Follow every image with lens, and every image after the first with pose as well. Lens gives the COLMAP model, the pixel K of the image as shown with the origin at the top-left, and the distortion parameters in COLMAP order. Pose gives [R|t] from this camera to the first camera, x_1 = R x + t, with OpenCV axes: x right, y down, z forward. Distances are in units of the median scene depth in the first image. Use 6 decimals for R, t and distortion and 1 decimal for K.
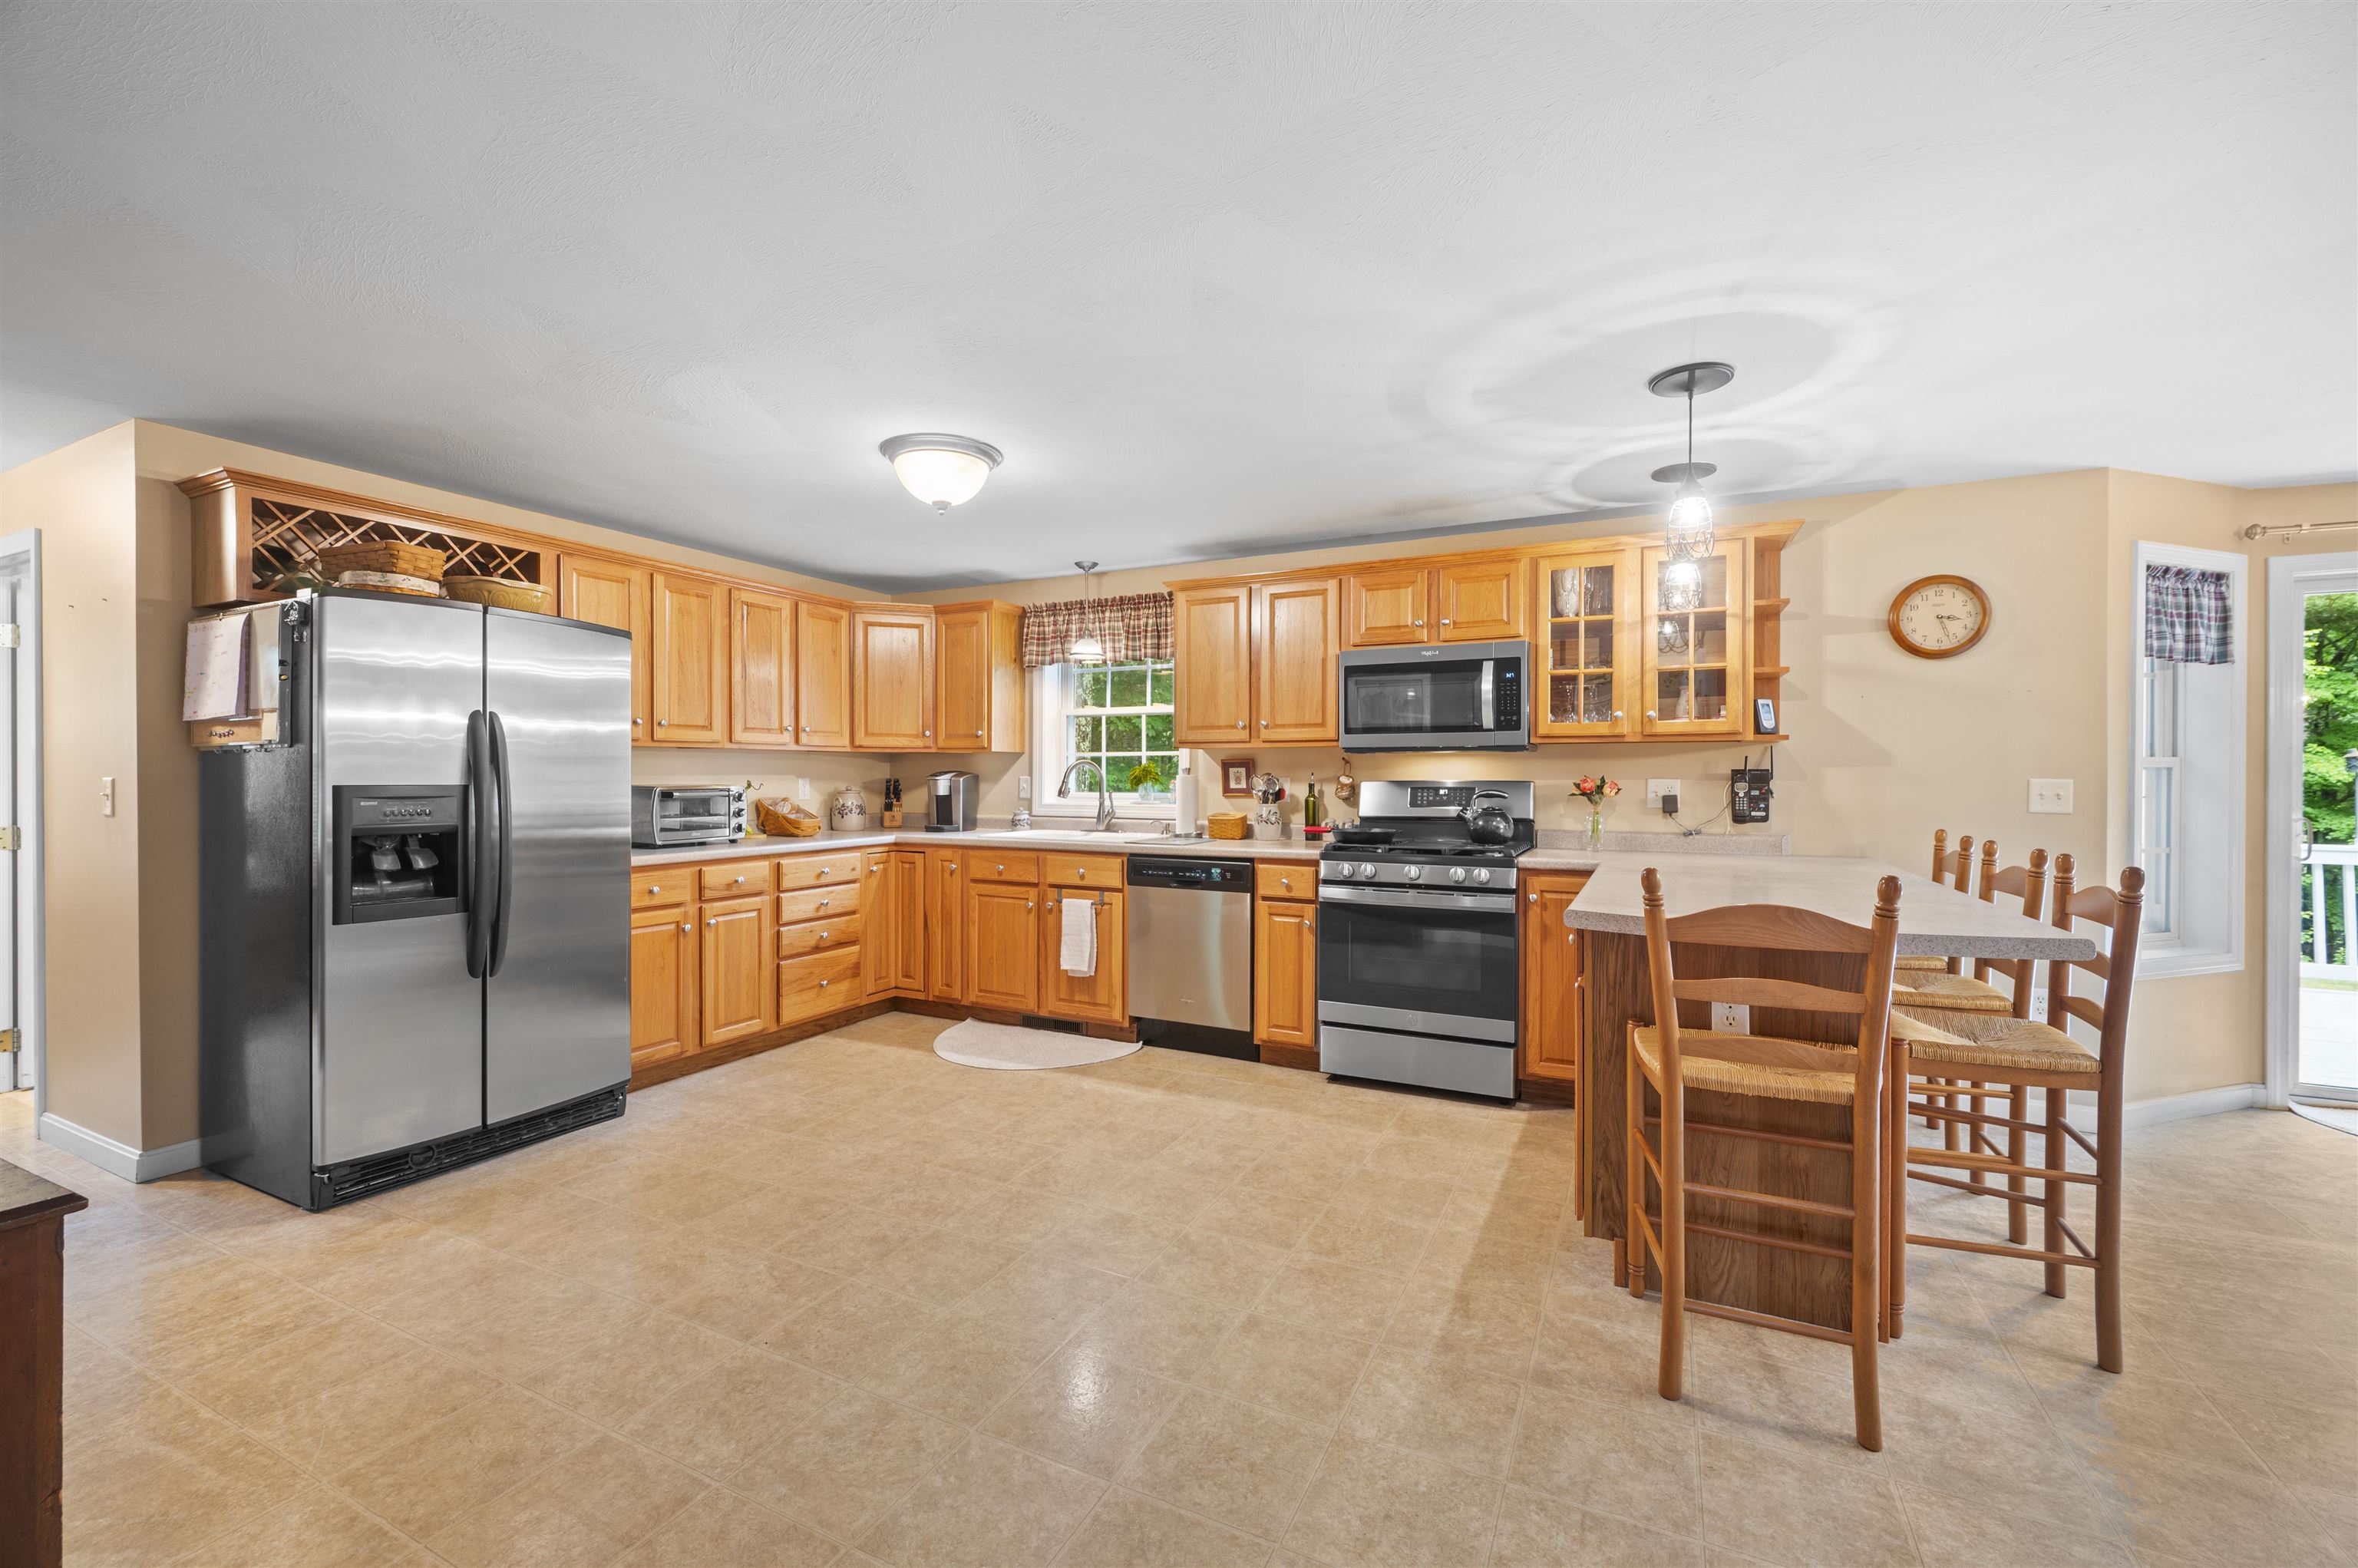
lens RADIAL K [[953.1, 0, 1179.0], [0, 953.1, 784.0], [0, 0, 1]] dist [0.000297, -0.000085]
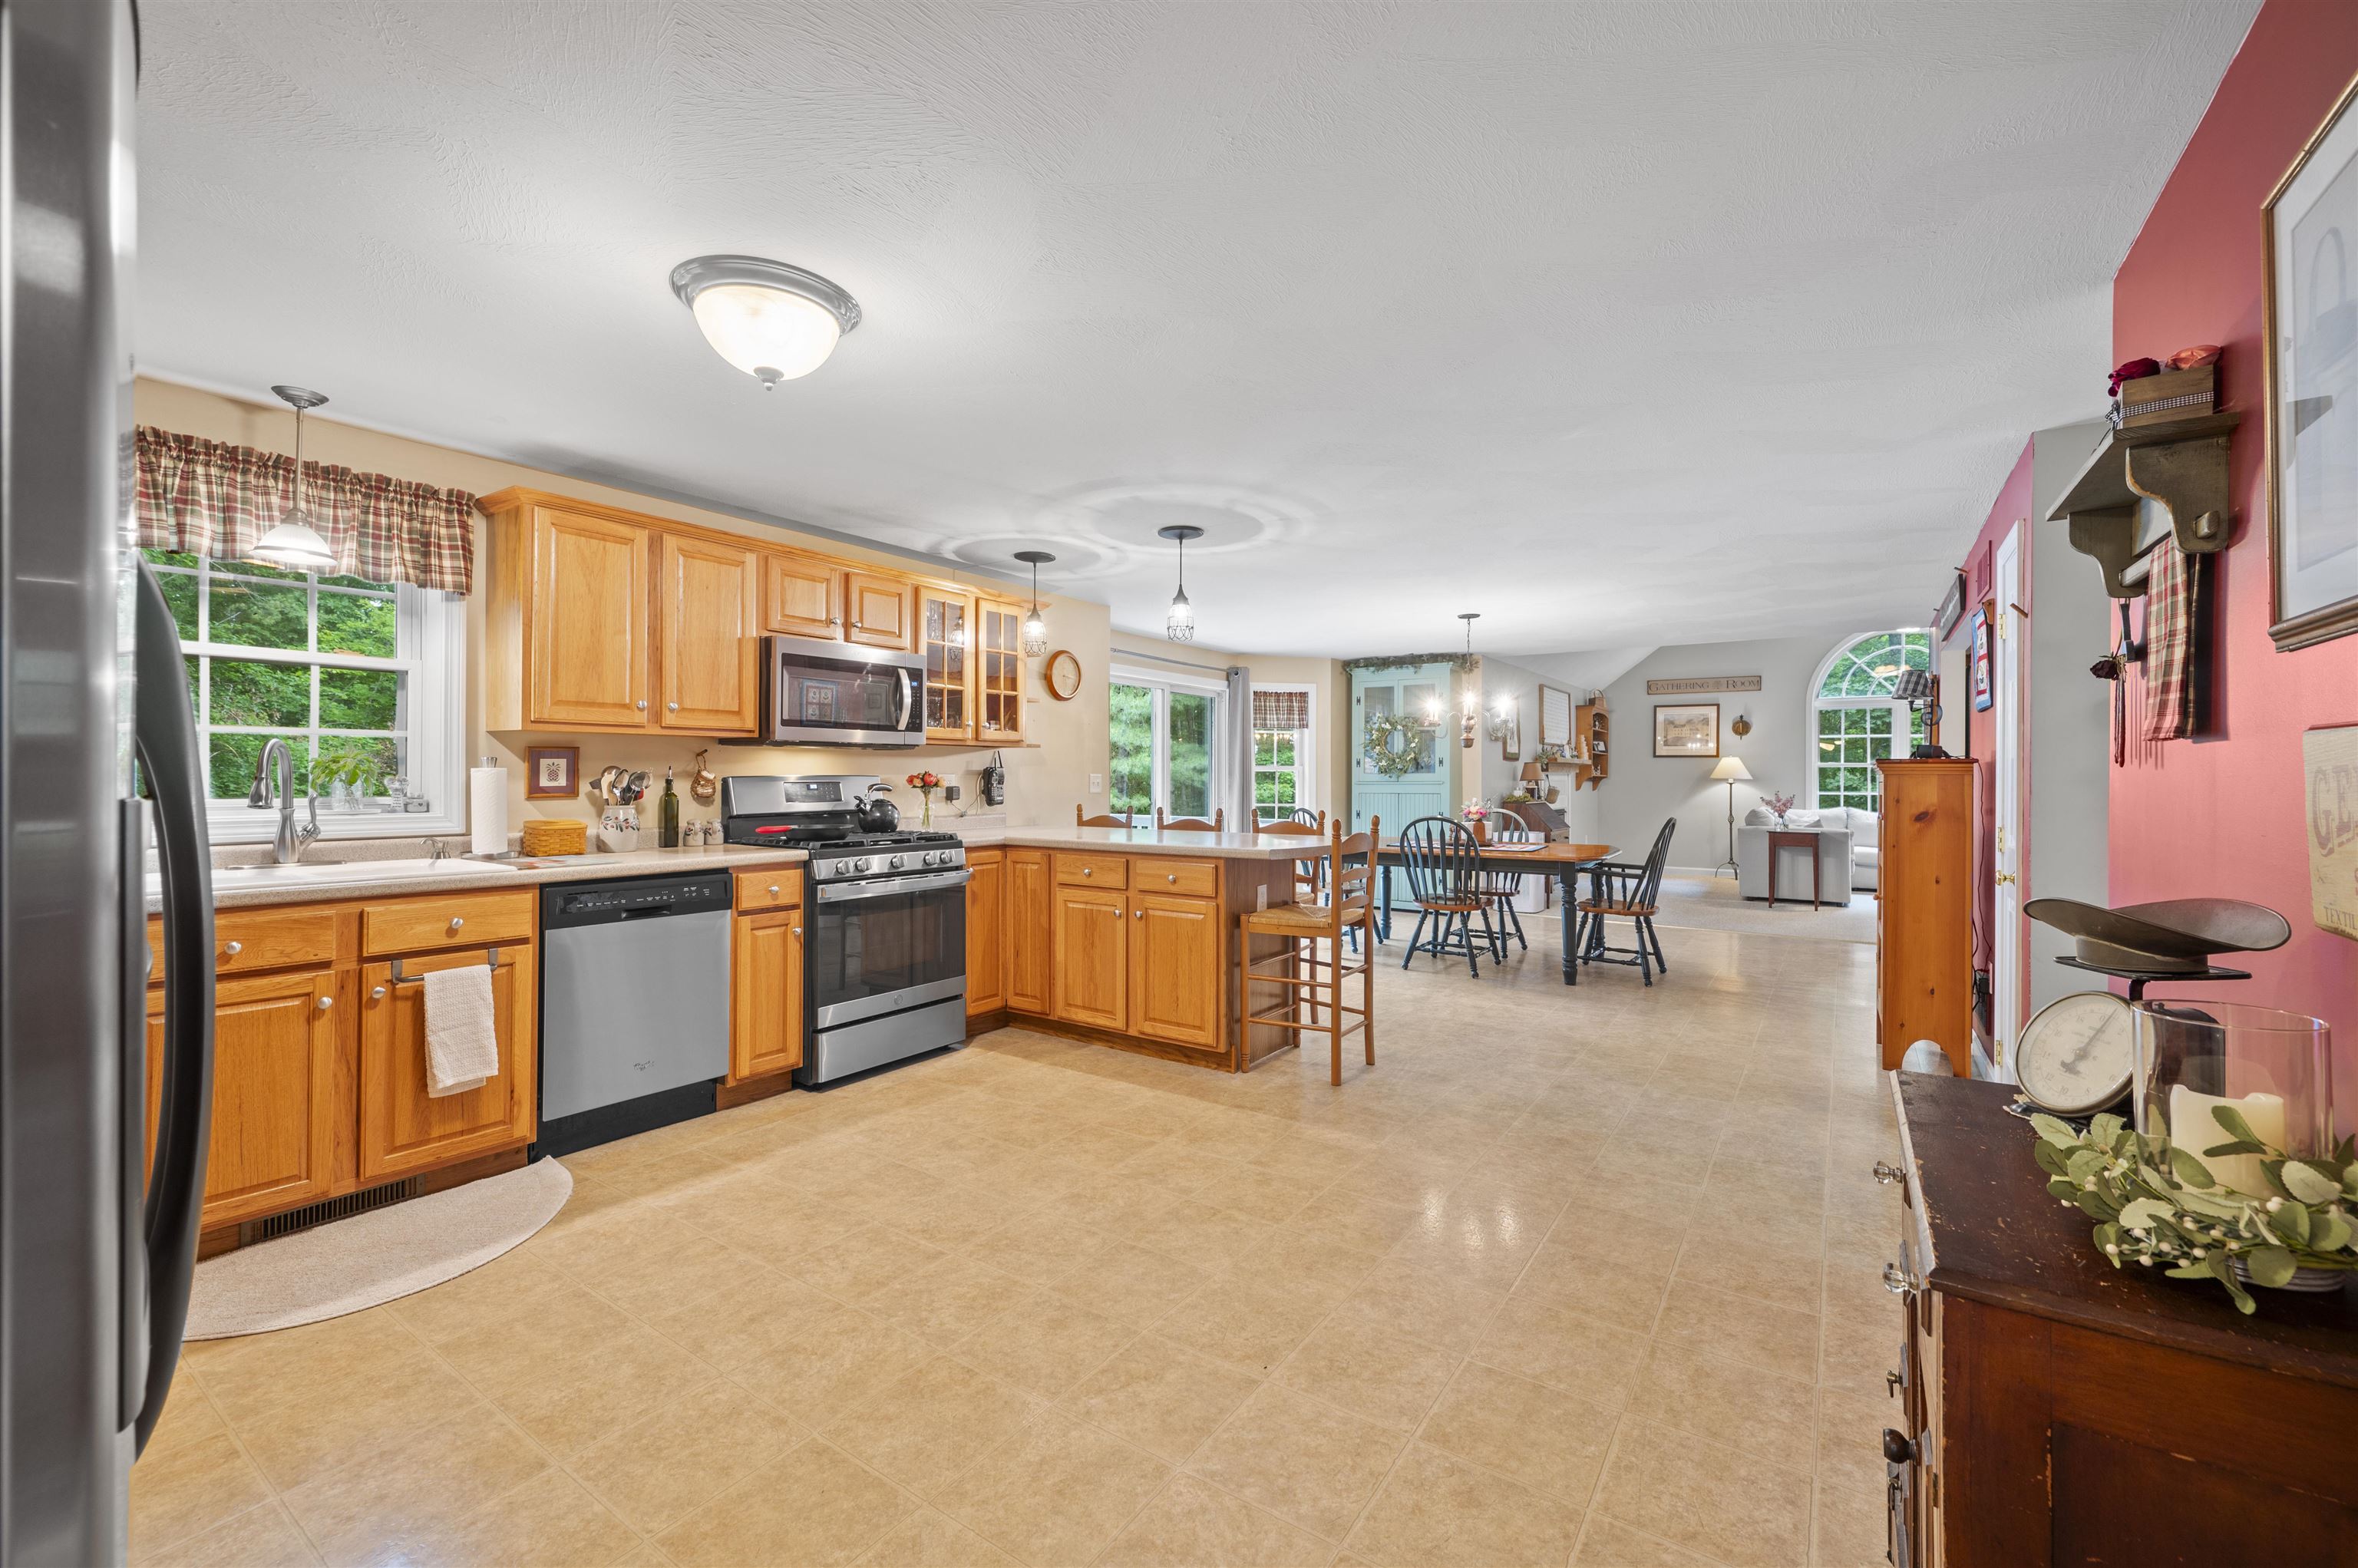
lens RADIAL K [[966.6, 0, 1181.0], [0, 966.6, 775.9], [0, 0, 1]] dist [0.000580, -0.000098]
pose [[0.145942, -0.000982, 0.989293, -0.693364], [0.005898, 0.999983, 0.000122, -0.000960], [-0.989276, 0.005817, 0.145945, 0.467070]]
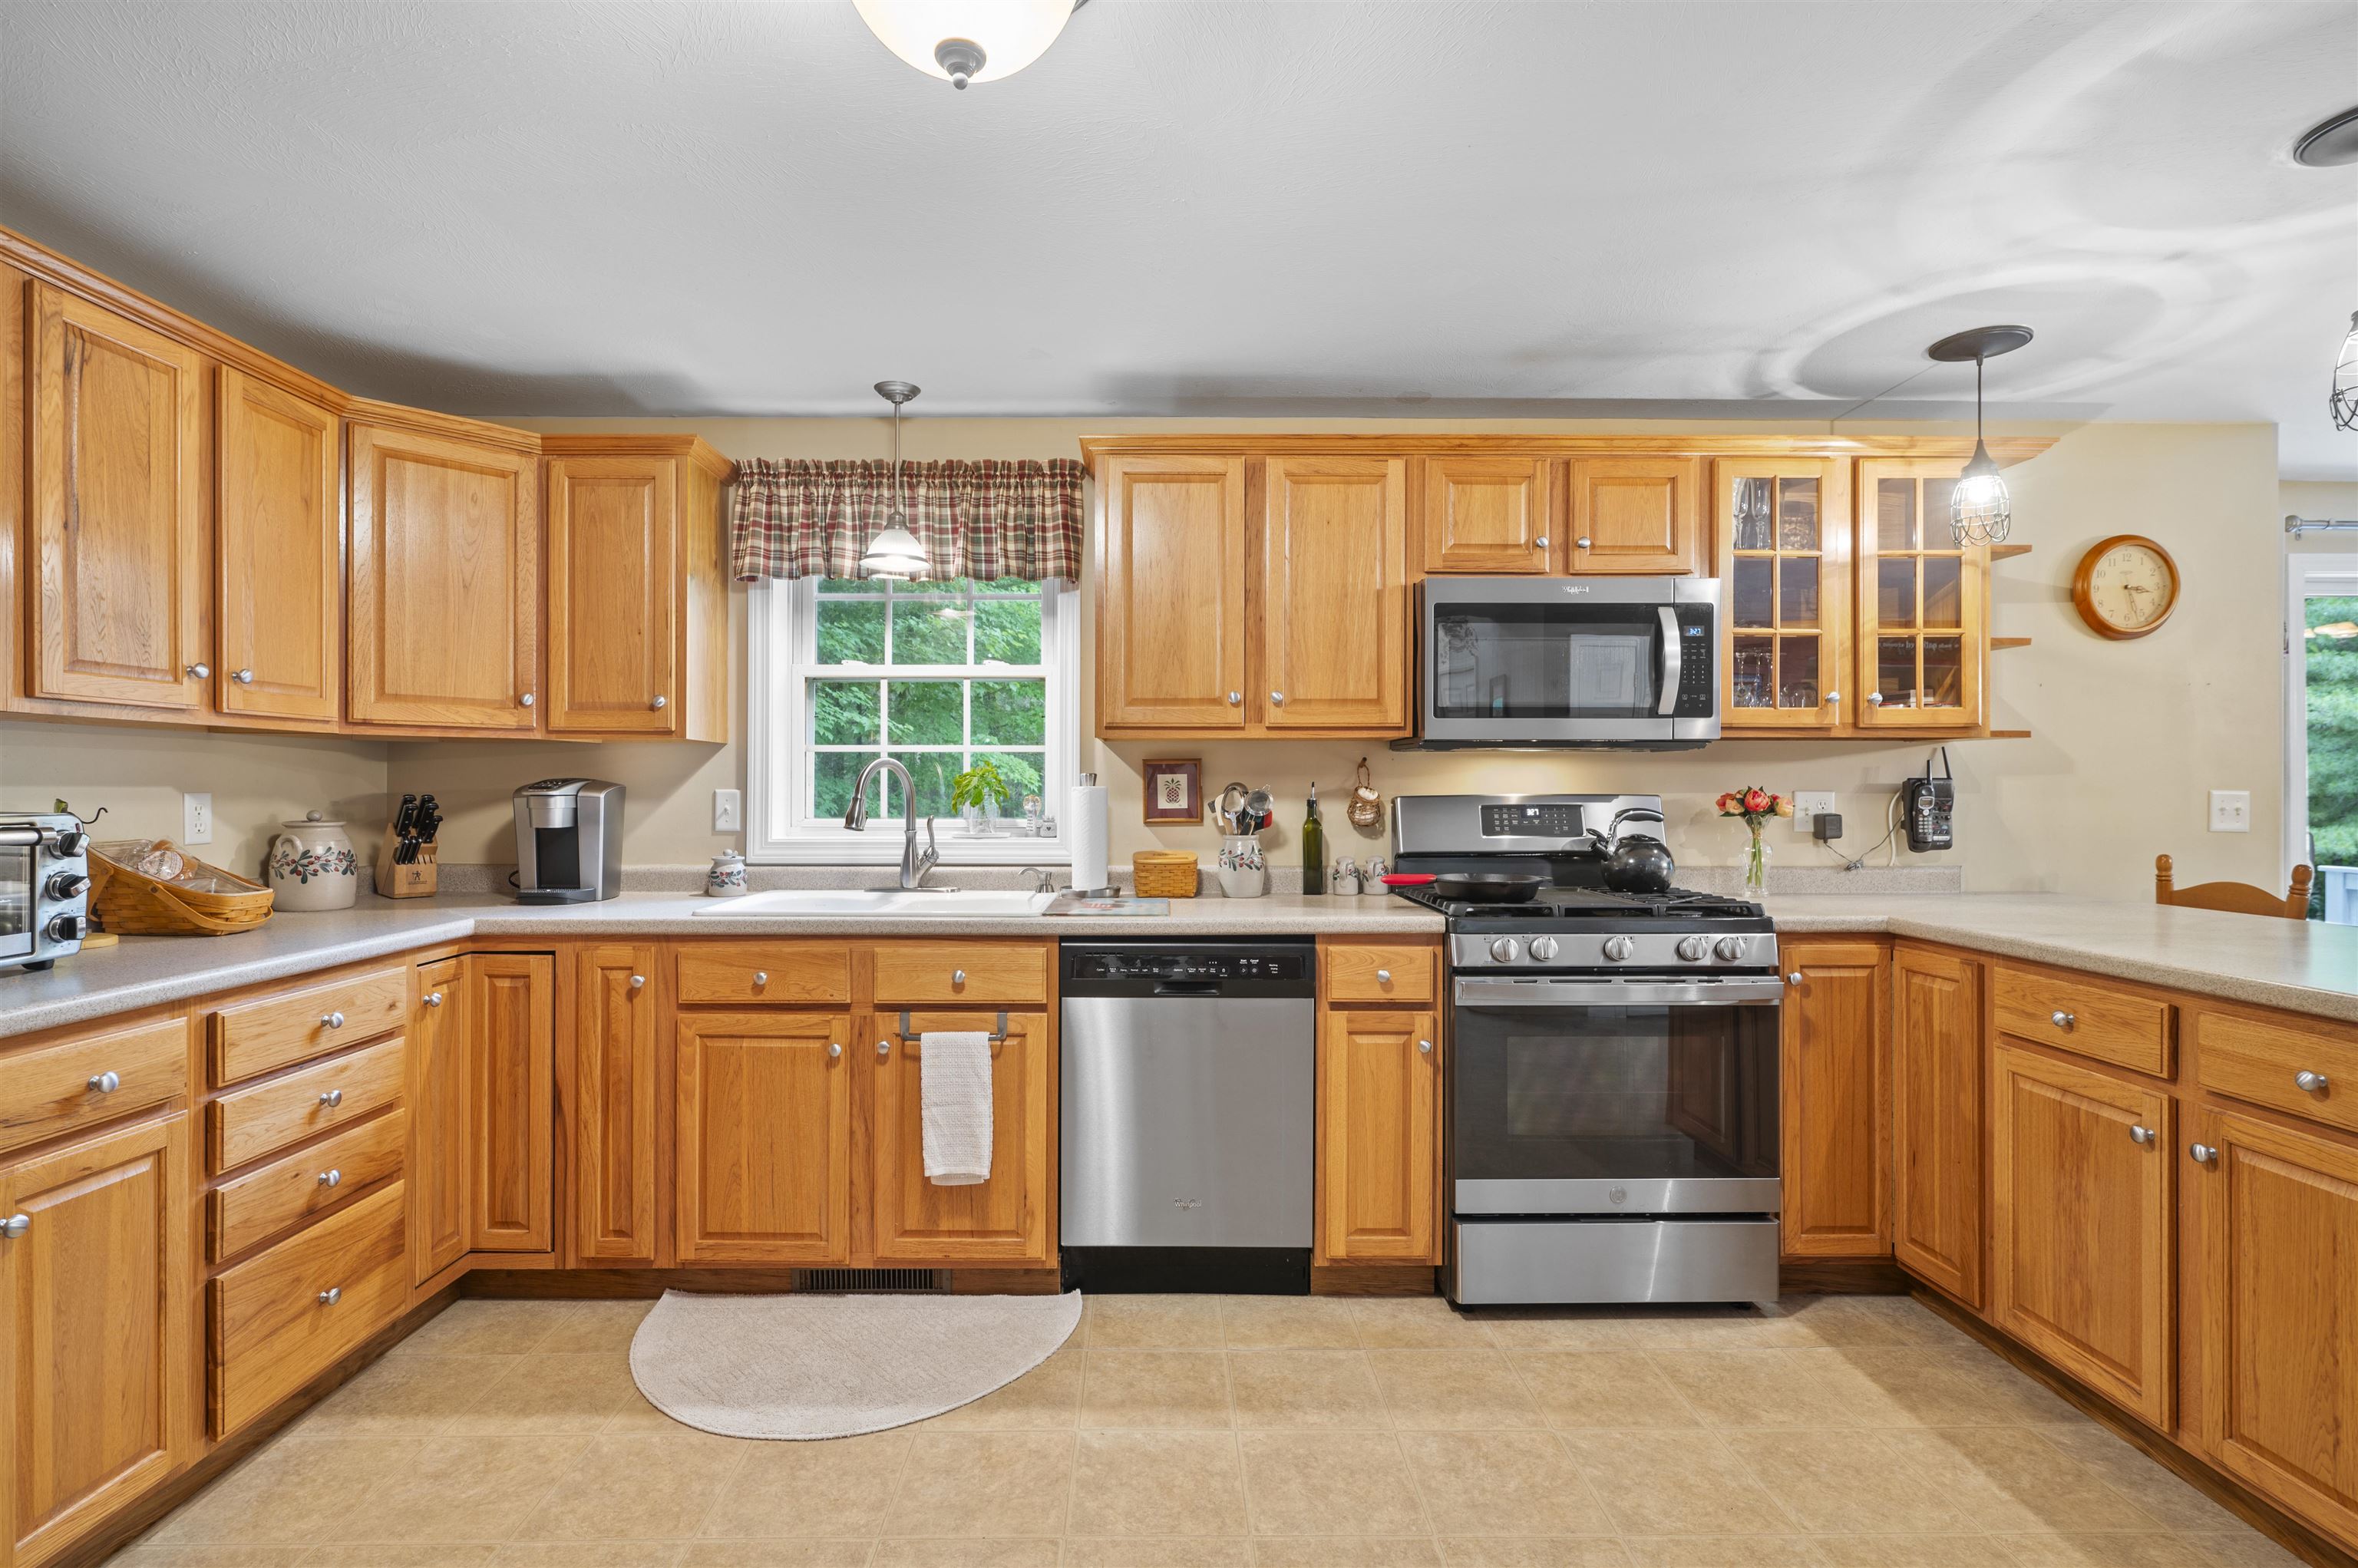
lens RADIAL K [[1120.4, 0, 1155.3], [0, 1120.4, 790.4], [0, 0, 1]] dist [0.000185, 0.000152]
pose [[0.893579, -0.000918, 0.448904, -0.293109], [0.004925, 0.999958, -0.007759, -0.001867], [-0.448878, 0.009144, 0.893546, 0.443358]]
